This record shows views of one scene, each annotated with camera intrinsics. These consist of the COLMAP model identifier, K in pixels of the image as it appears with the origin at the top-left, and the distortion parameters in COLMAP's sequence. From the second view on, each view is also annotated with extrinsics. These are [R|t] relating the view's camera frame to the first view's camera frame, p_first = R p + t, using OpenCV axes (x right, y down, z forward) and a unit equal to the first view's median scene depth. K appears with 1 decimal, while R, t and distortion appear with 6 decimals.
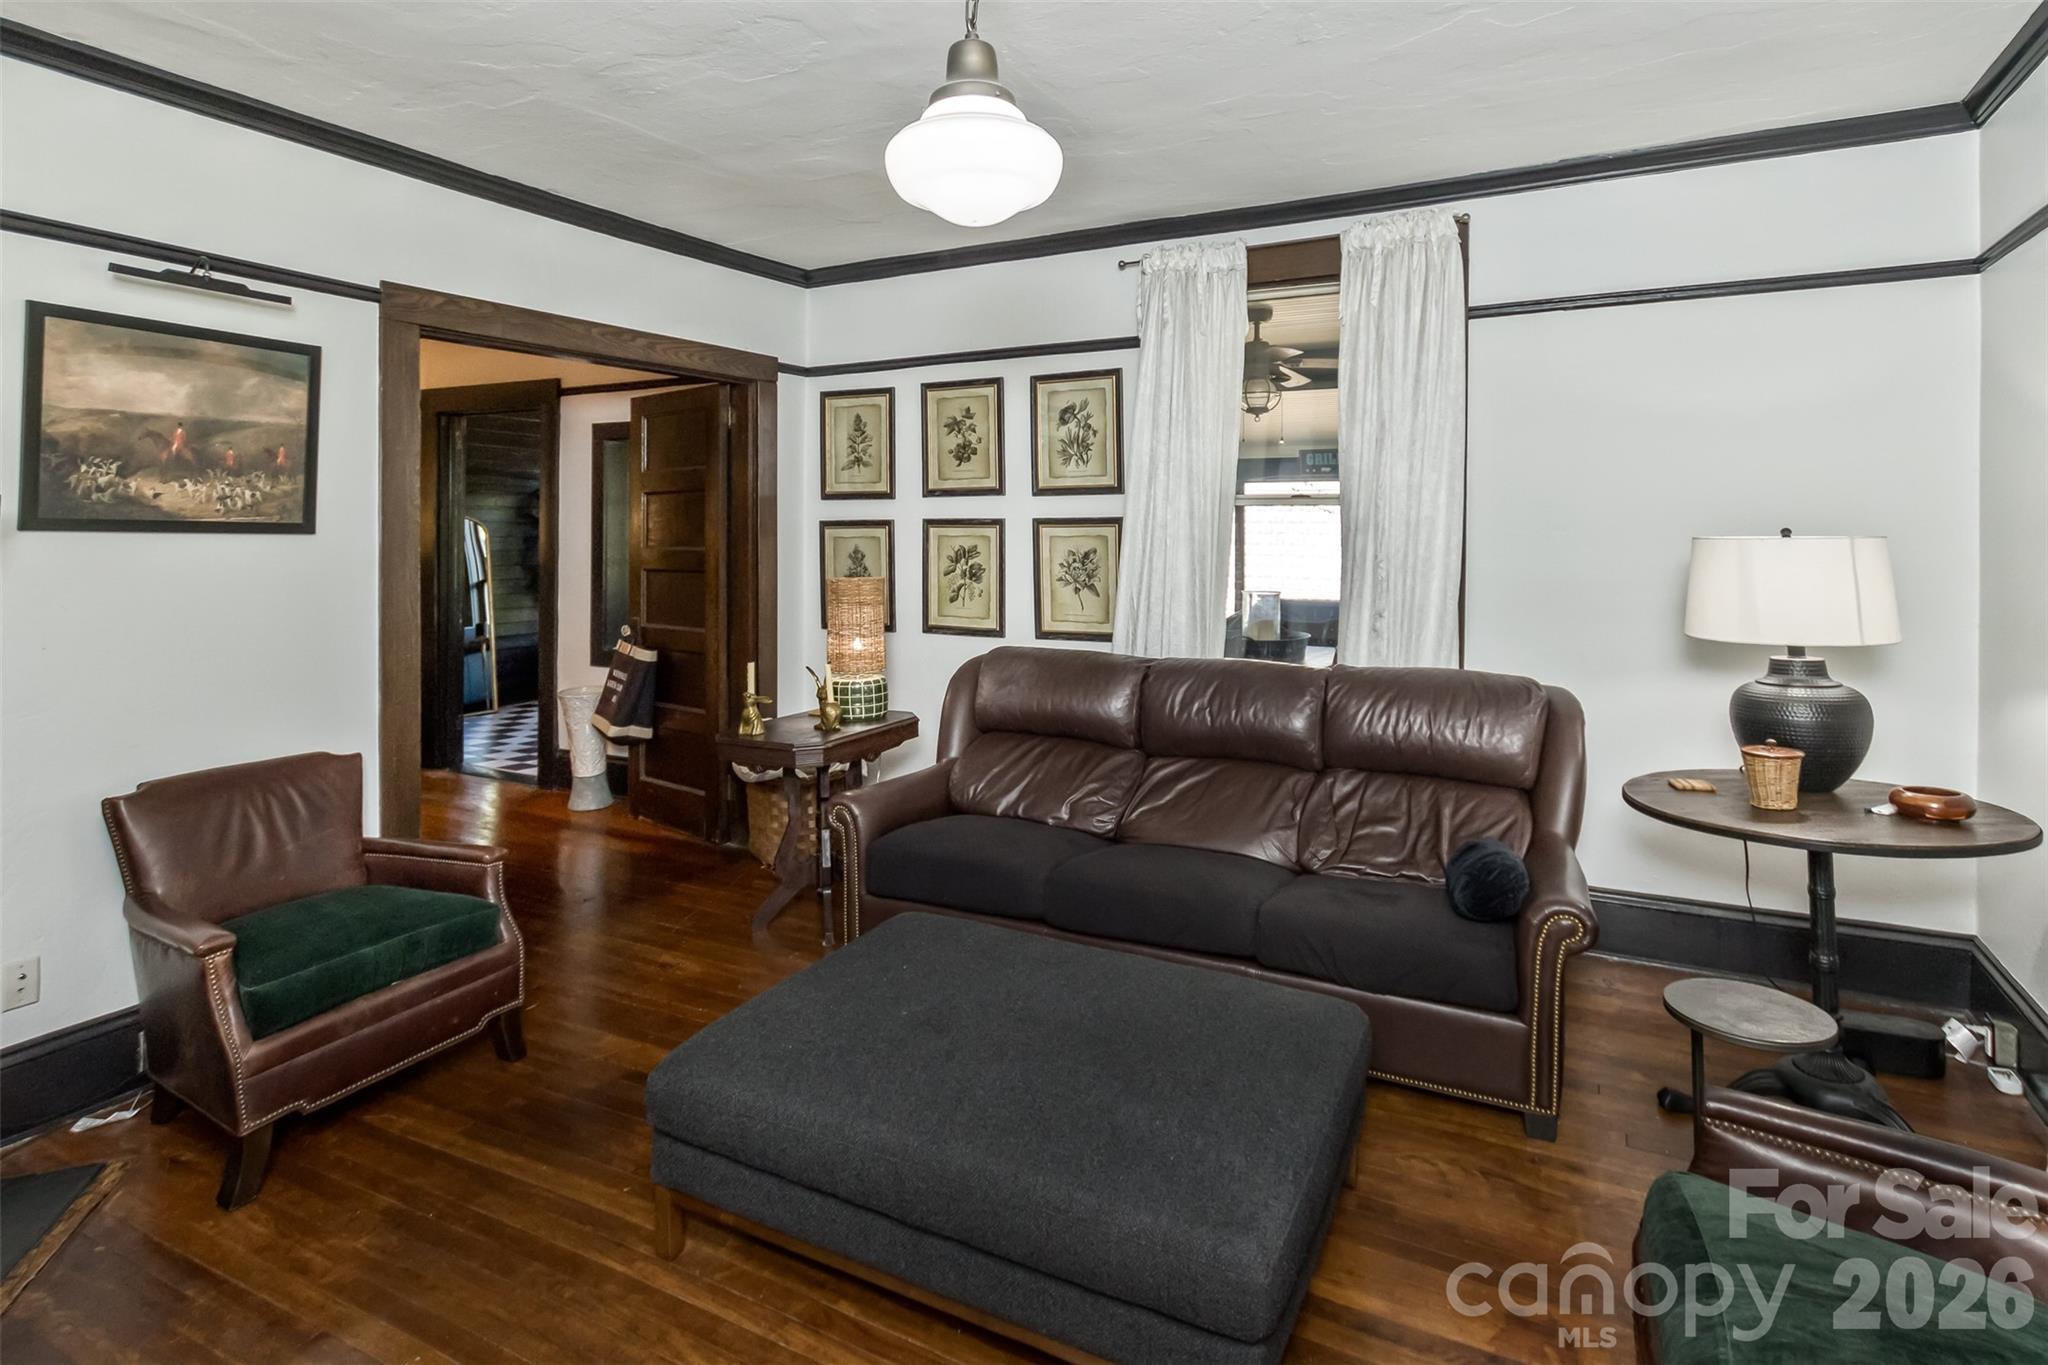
lens RADIAL K [[1087.8, 0, 1026.4], [0, 1087.8, 580.4], [0, 0, 1]] dist [0.003115, 0.000430]
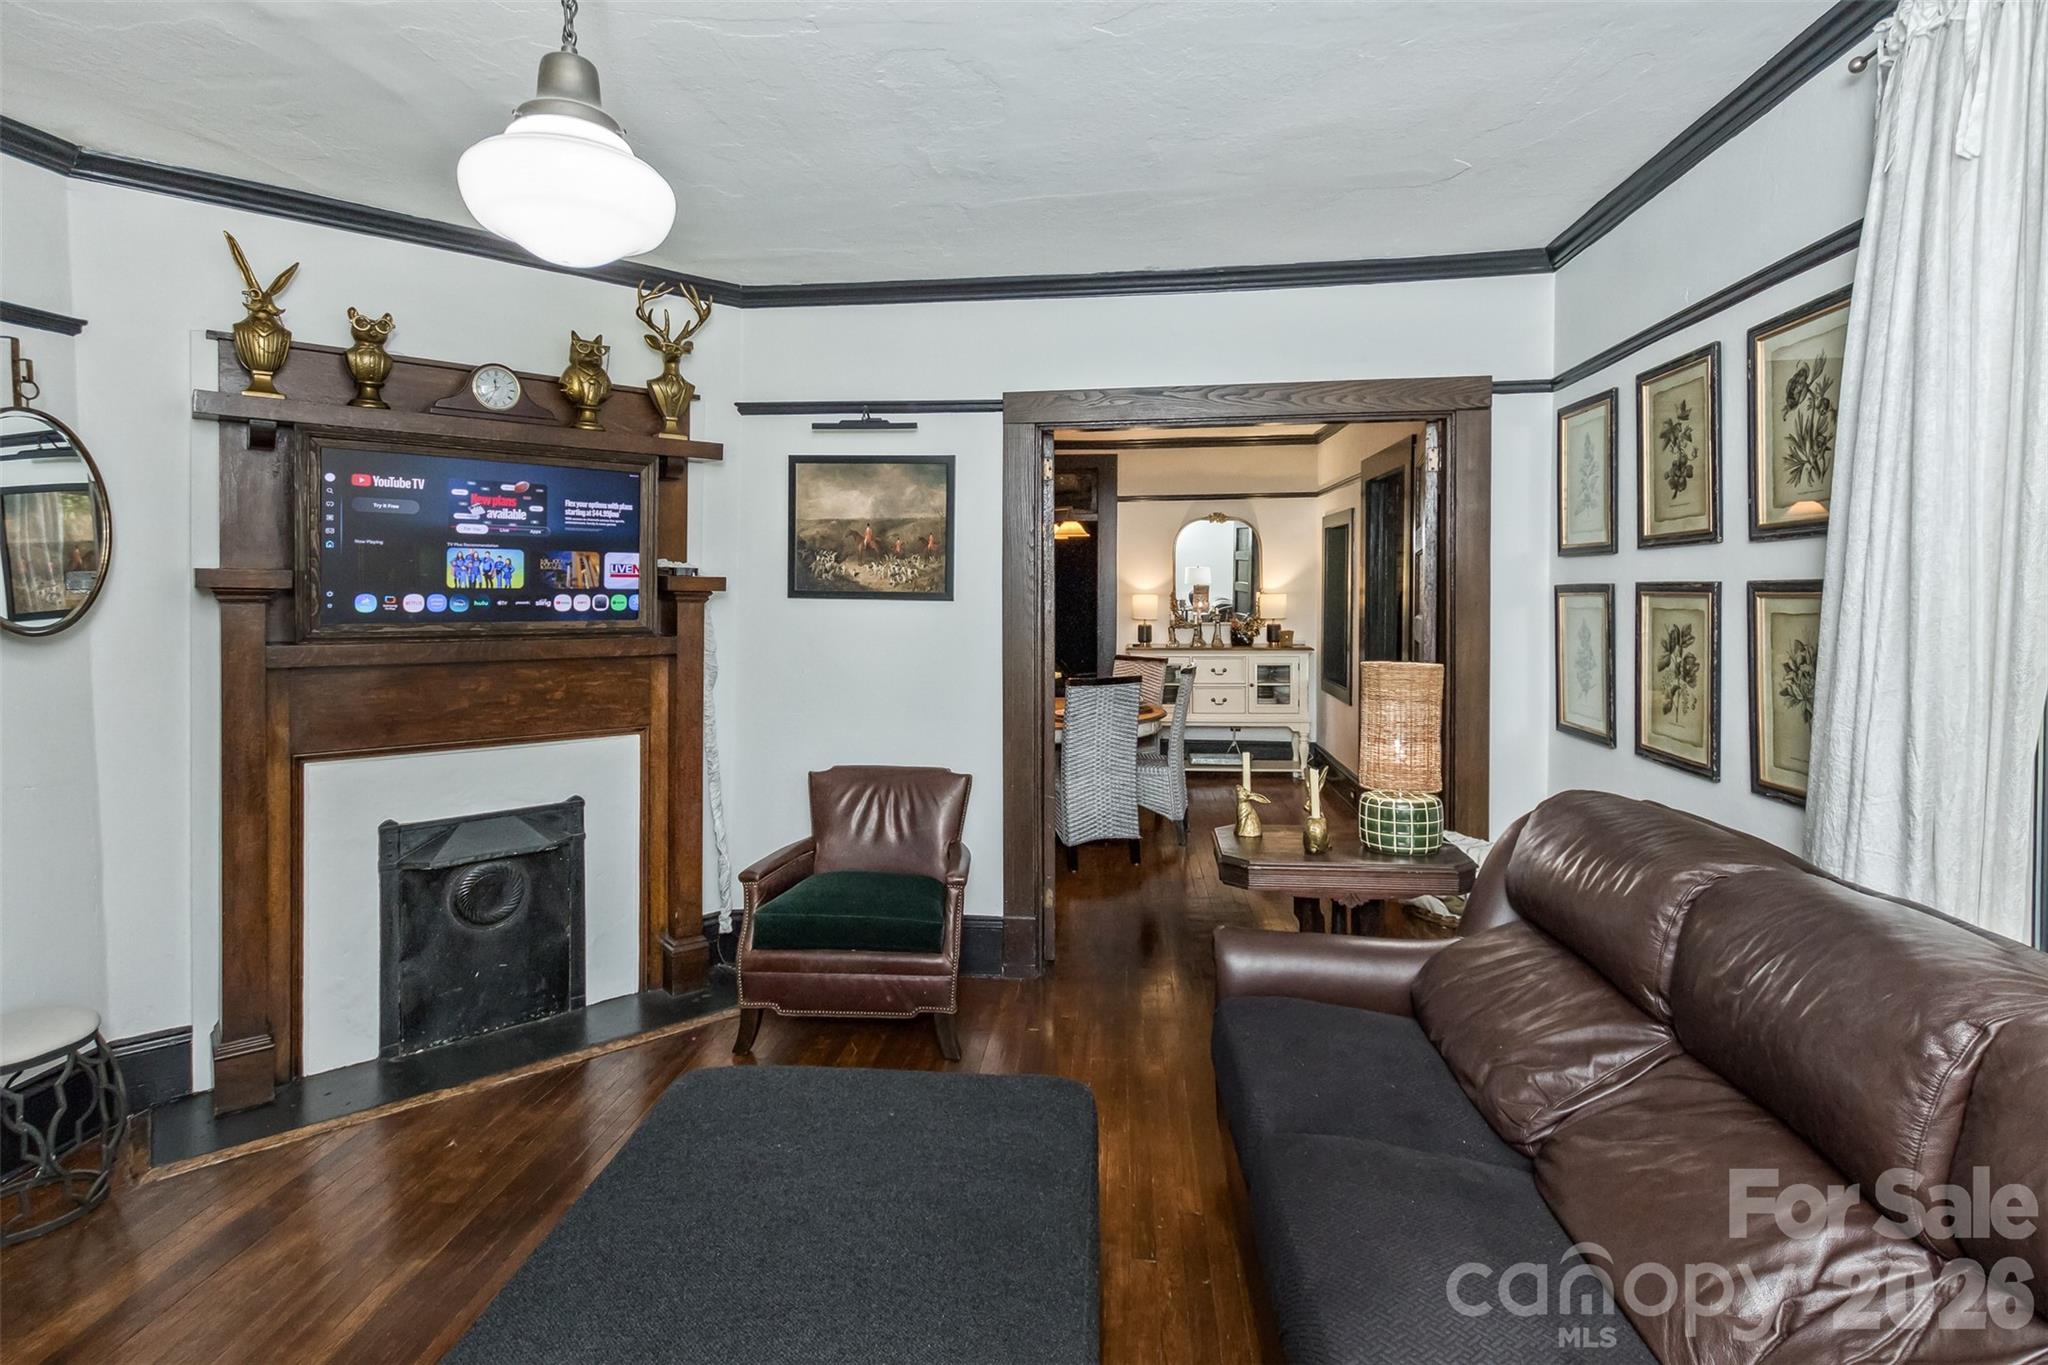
lens RADIAL K [[1043.9, 0, 1017.3], [0, 1043.9, 650.7], [0, 0, 1]] dist [0.023818, 0.000085]
pose [[0.359207, 0.055639, -0.931598, 0.554239], [-0.041542, 0.998185, 0.043598, -0.041759], [0.932333, 0.023040, 0.360866, 0.640983]]
